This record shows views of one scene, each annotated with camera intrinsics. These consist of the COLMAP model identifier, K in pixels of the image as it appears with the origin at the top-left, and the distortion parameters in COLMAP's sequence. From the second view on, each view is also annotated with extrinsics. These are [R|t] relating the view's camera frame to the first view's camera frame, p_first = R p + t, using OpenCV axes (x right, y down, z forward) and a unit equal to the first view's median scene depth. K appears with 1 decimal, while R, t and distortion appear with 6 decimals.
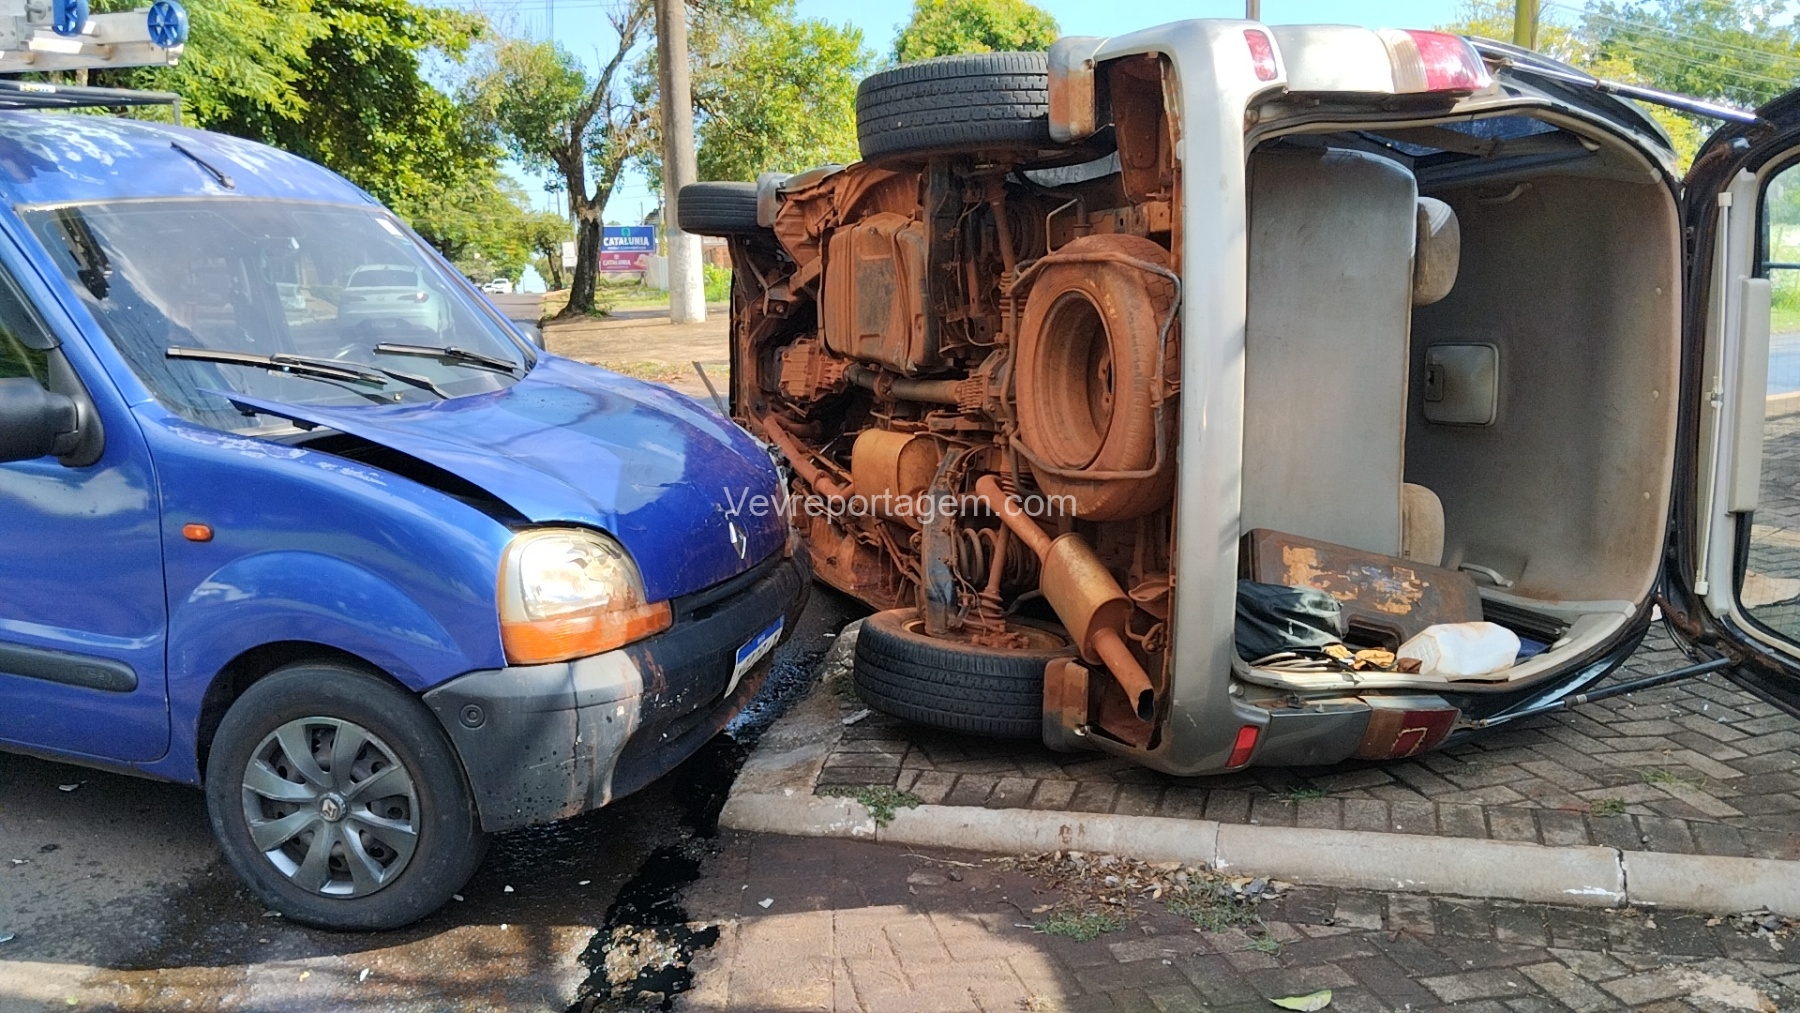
lens RADIAL K [[1478.8, 0, 900.0], [0, 1478.8, 506.5], [0, 0, 1]] dist [0.100366, -0.202192]
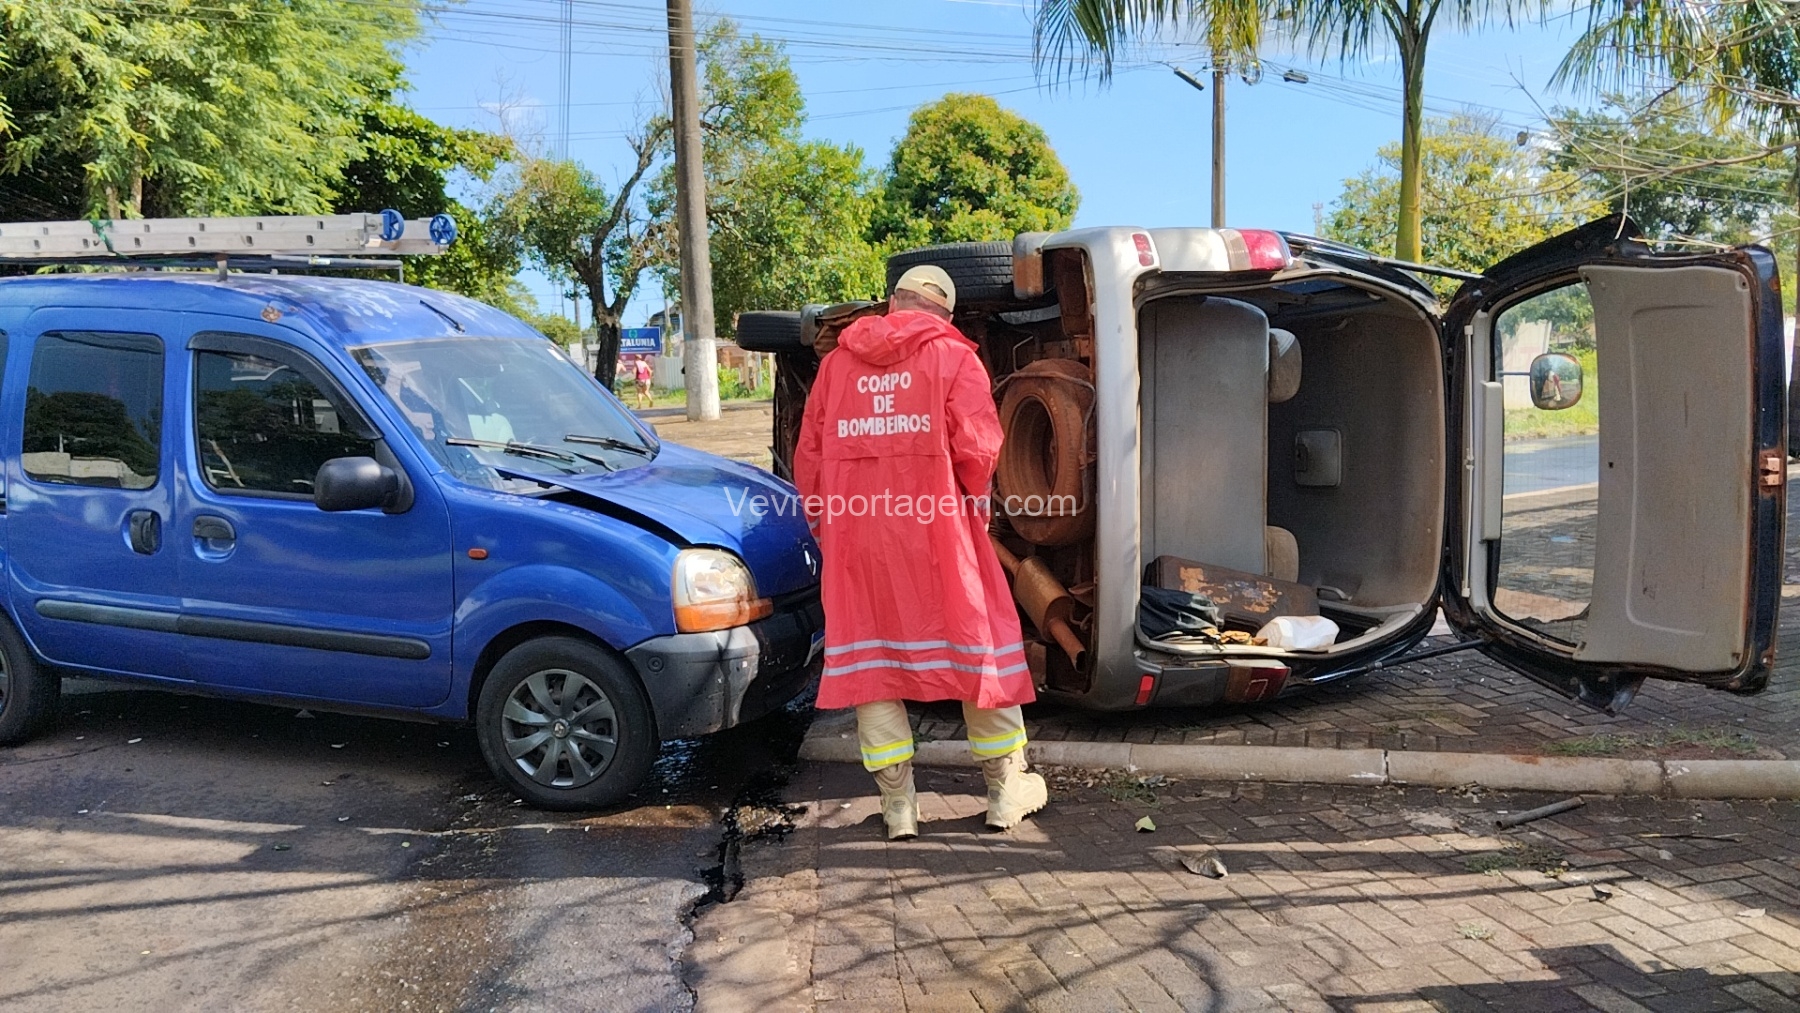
lens RADIAL K [[1483.5, 0, 900.0], [0, 1483.5, 506.5], [0, 0, 1]] dist [0.105563, -0.213834]
pose [[0.999957, -0.009124, 0.001371, -0.020007], [0.009193, 0.997901, -0.064106, 0.059824], [-0.000783, 0.064116, 0.997942, -0.474895]]
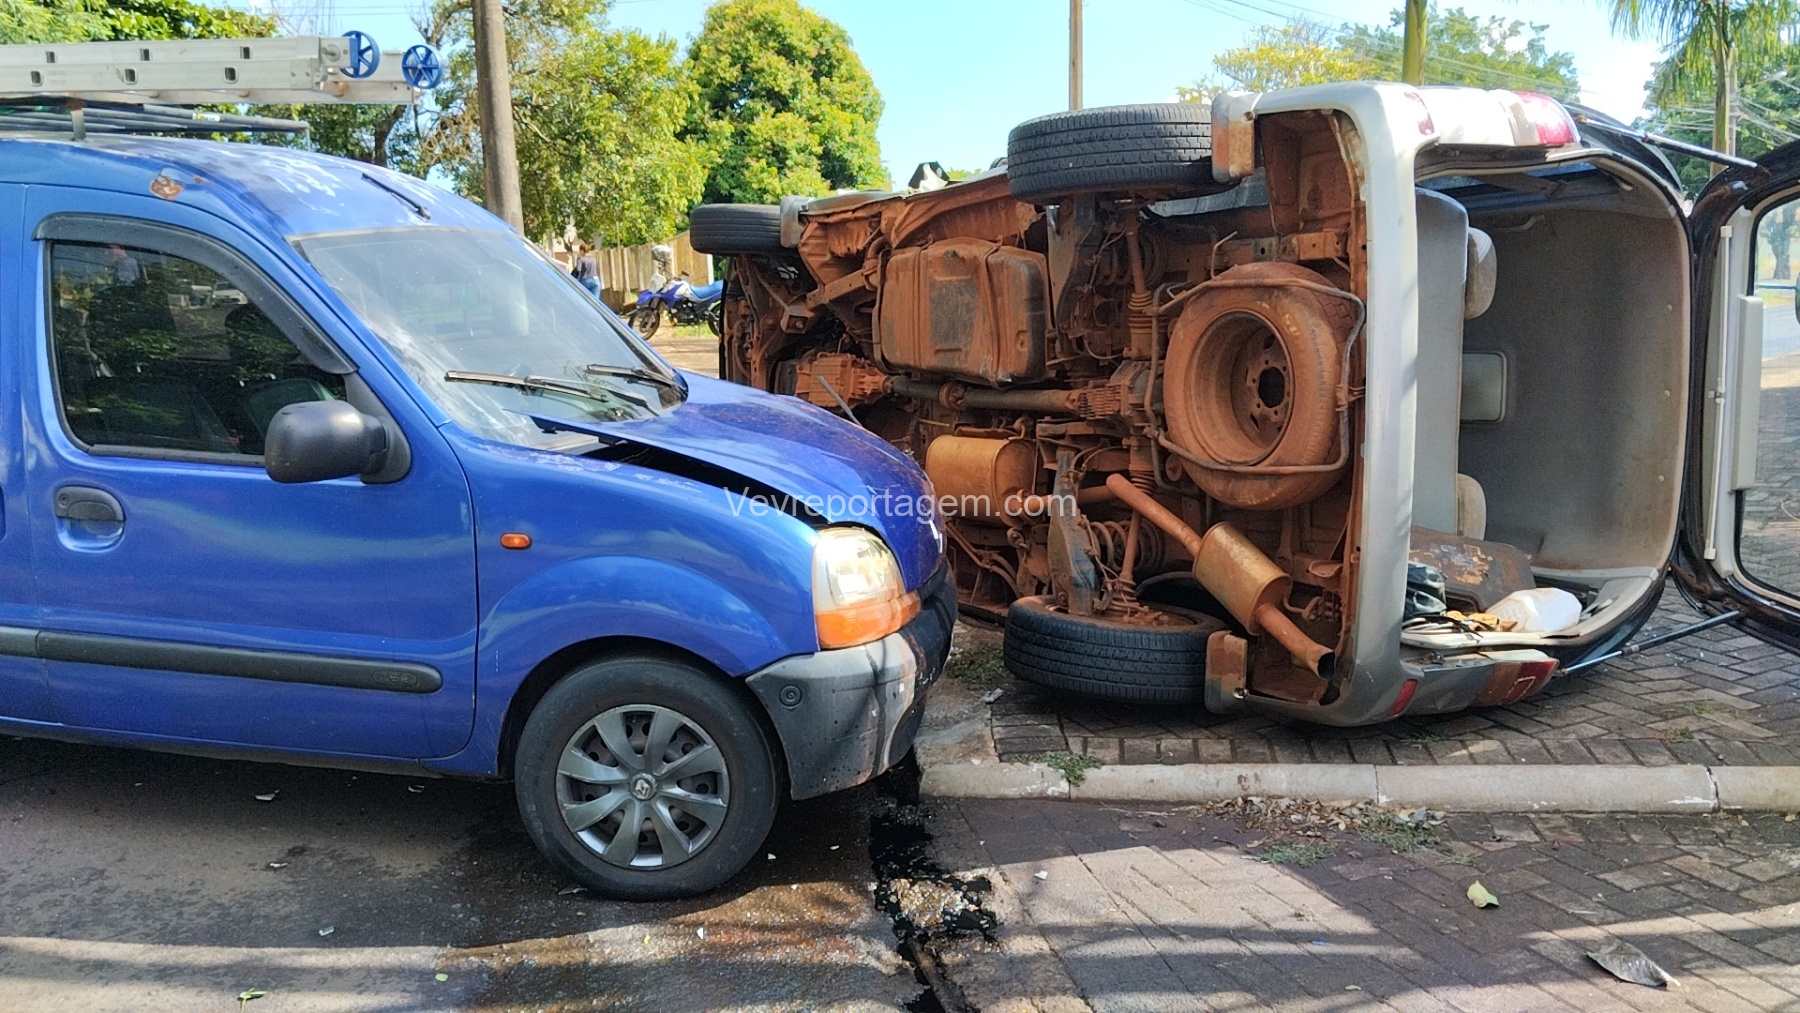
lens RADIAL K [[1478.8, 0, 900.0], [0, 1478.8, 506.5], [0, 0, 1]] dist [0.100366, -0.202192]
pose [[0.988270, -0.026122, 0.150463, -0.290755], [0.026850, 0.999636, -0.002810, 0.002392], [-0.150335, 0.006817, 0.988612, -0.092707]]
